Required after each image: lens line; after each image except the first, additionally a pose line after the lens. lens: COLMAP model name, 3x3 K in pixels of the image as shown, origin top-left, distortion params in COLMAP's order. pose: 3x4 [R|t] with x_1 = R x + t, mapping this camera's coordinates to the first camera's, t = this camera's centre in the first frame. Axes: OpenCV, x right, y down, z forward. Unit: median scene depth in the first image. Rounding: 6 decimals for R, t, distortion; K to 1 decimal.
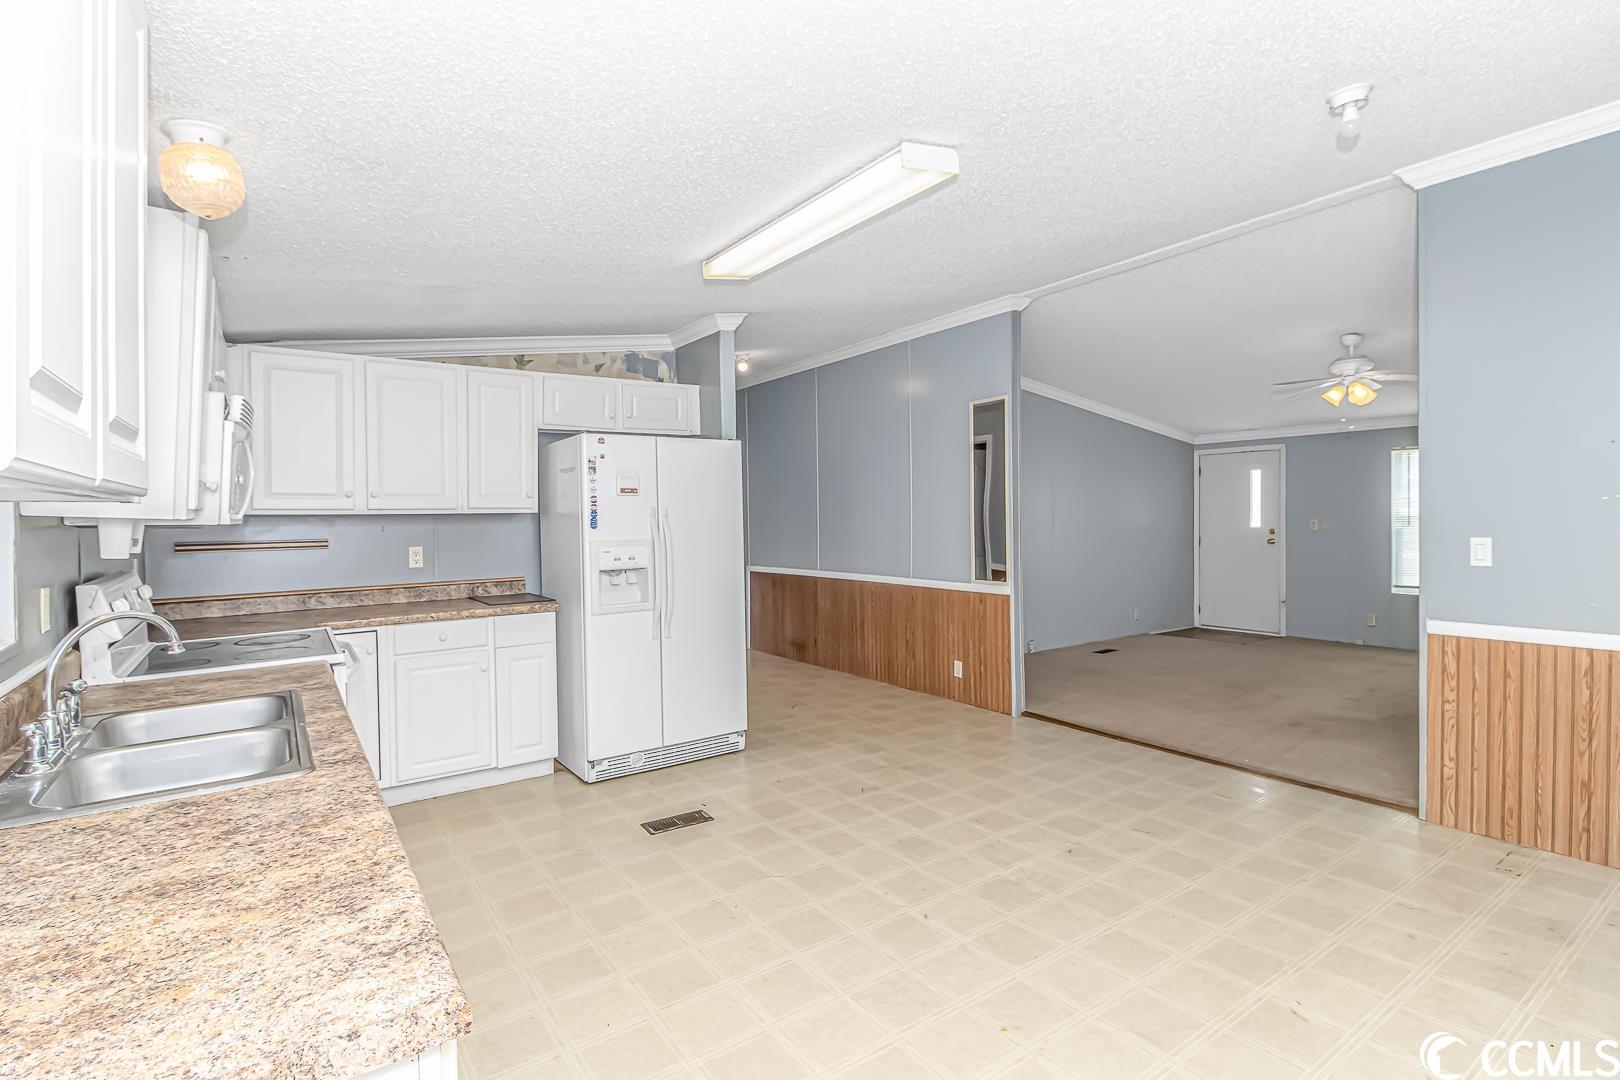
lens RADIAL K [[776.3, 0, 810.0], [0, 776.3, 540.0], [0, 0, 1]] dist [0.000436, -0.000051]
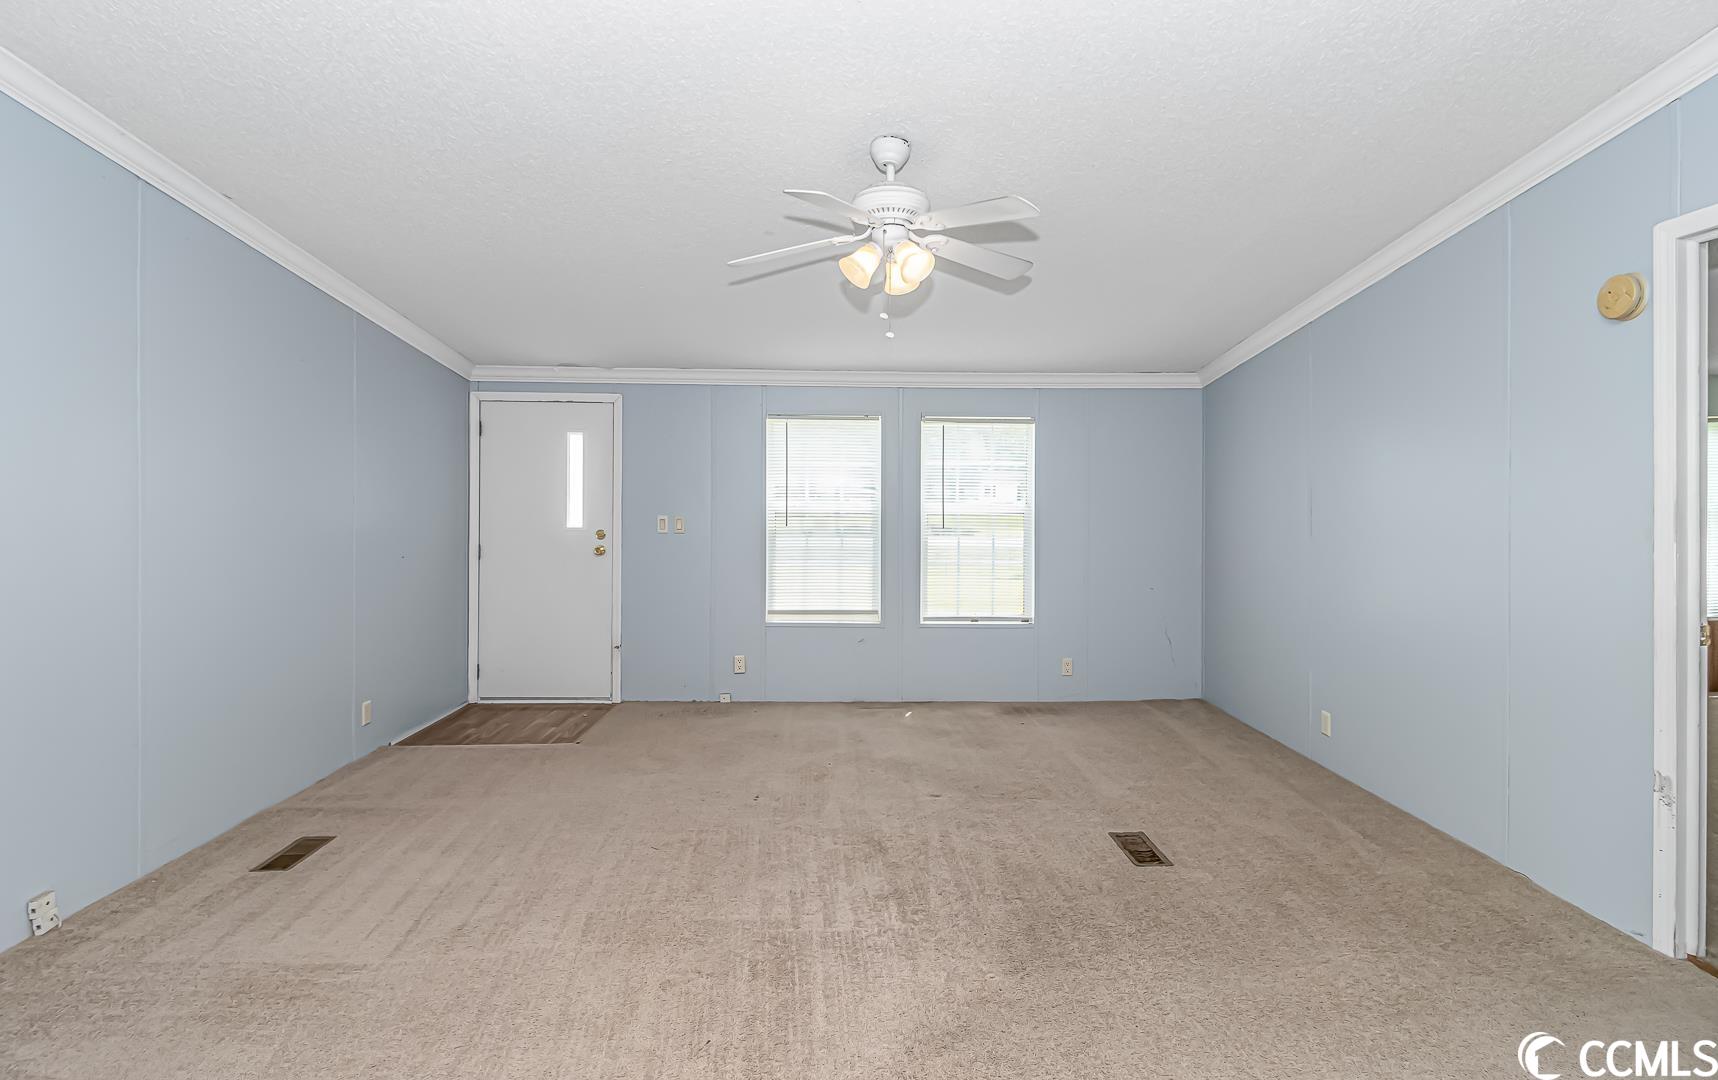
lens RADIAL K [[801.6, 0, 861.8], [0, 801.6, 507.7], [0, 0, 1]] dist [0.000664, 0.000027]
pose [[0.548438, 0.004904, 0.836177, 0.176927], [0.012574, 0.999821, -0.014111, -0.020536], [-0.836096, 0.018253, 0.548279, 0.477844]]
